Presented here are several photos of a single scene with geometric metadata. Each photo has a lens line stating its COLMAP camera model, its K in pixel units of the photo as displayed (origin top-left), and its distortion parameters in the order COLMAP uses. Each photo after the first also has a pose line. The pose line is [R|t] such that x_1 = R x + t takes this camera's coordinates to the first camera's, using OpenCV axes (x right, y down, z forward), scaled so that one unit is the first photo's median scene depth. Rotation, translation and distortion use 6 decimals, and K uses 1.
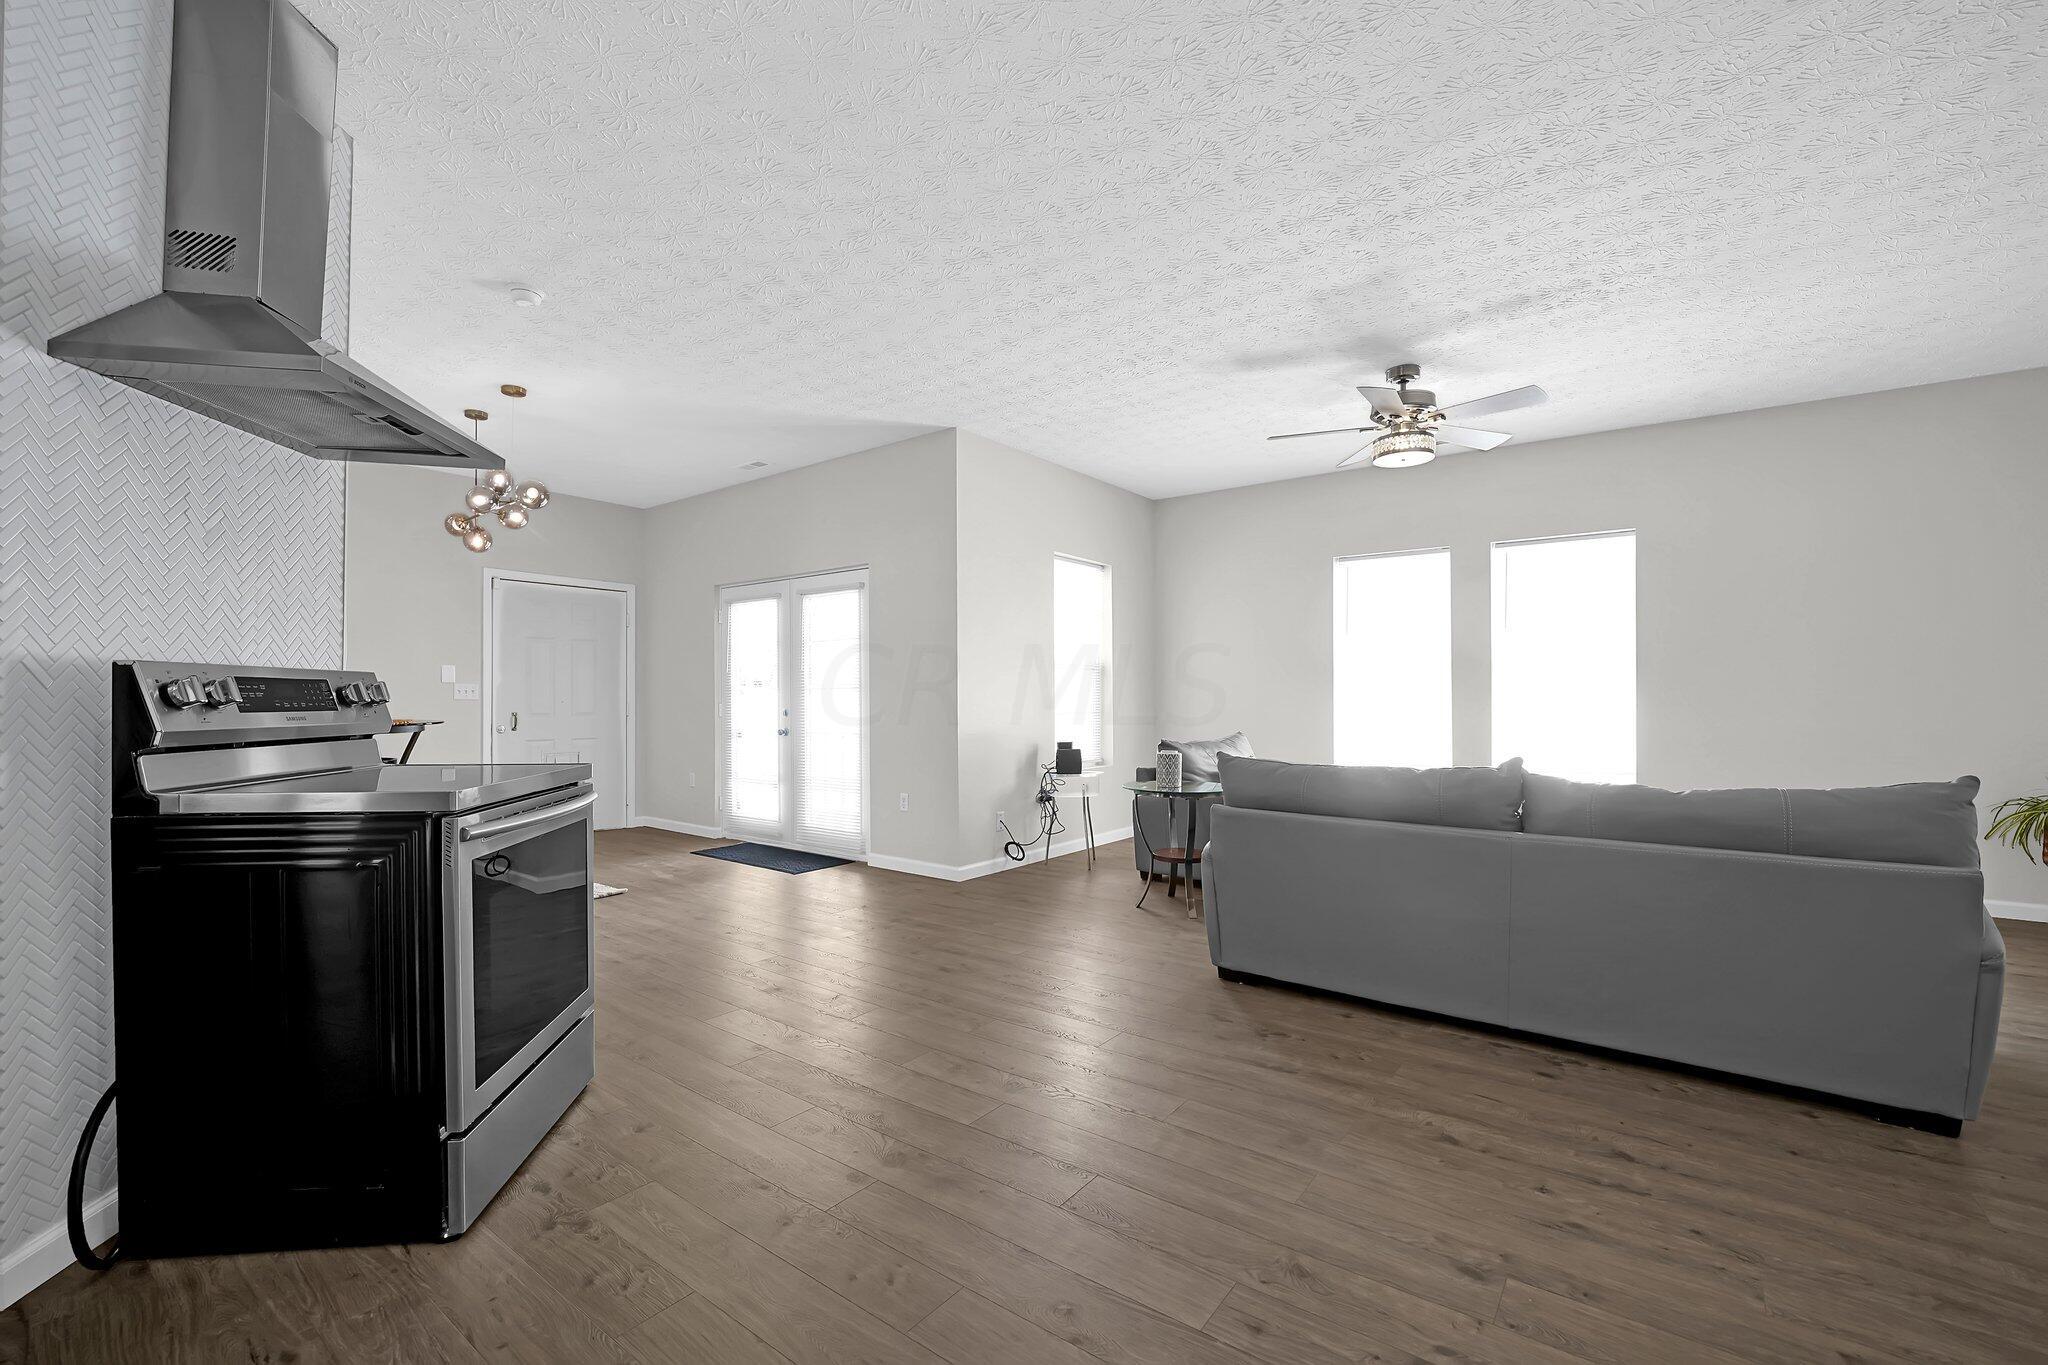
lens RADIAL K [[862.7, 0, 1028.2], [0, 862.7, 694.7], [0, 0, 1]] dist [-0.024898, -0.000270]
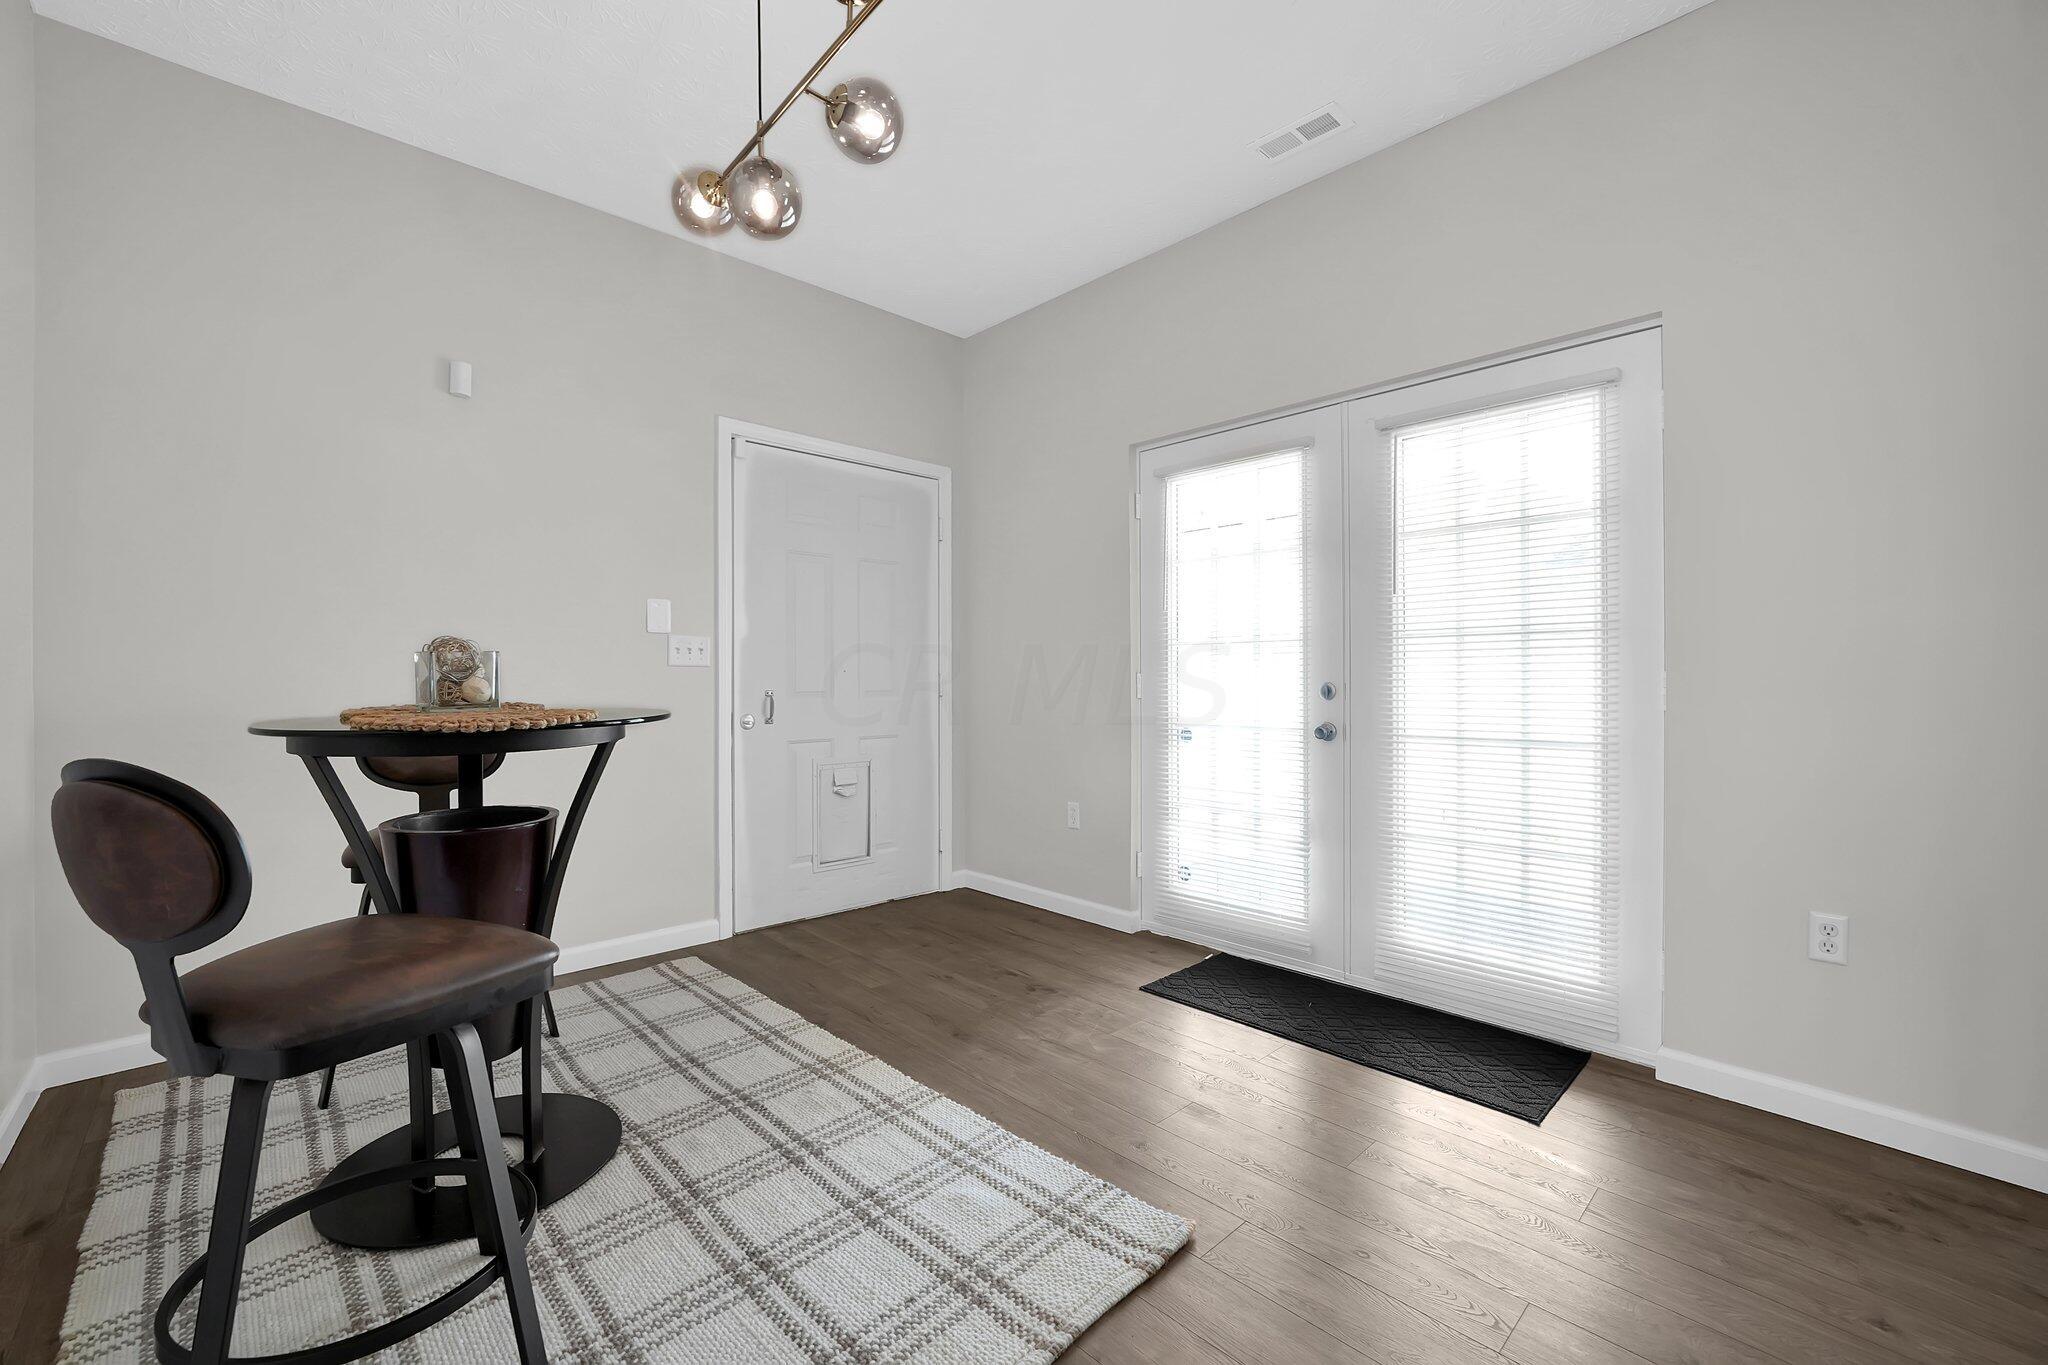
lens RADIAL K [[862.7, 0, 1022.3], [0, 862.7, 676.3], [0, 0, 1]] dist [-0.024898, -0.000270]
pose [[0.986266, -0.001528, -0.165155, -0.366473], [0.002098, 0.999992, 0.003275, 0.011060], [0.165149, -0.003576, 0.986262, 0.508223]]
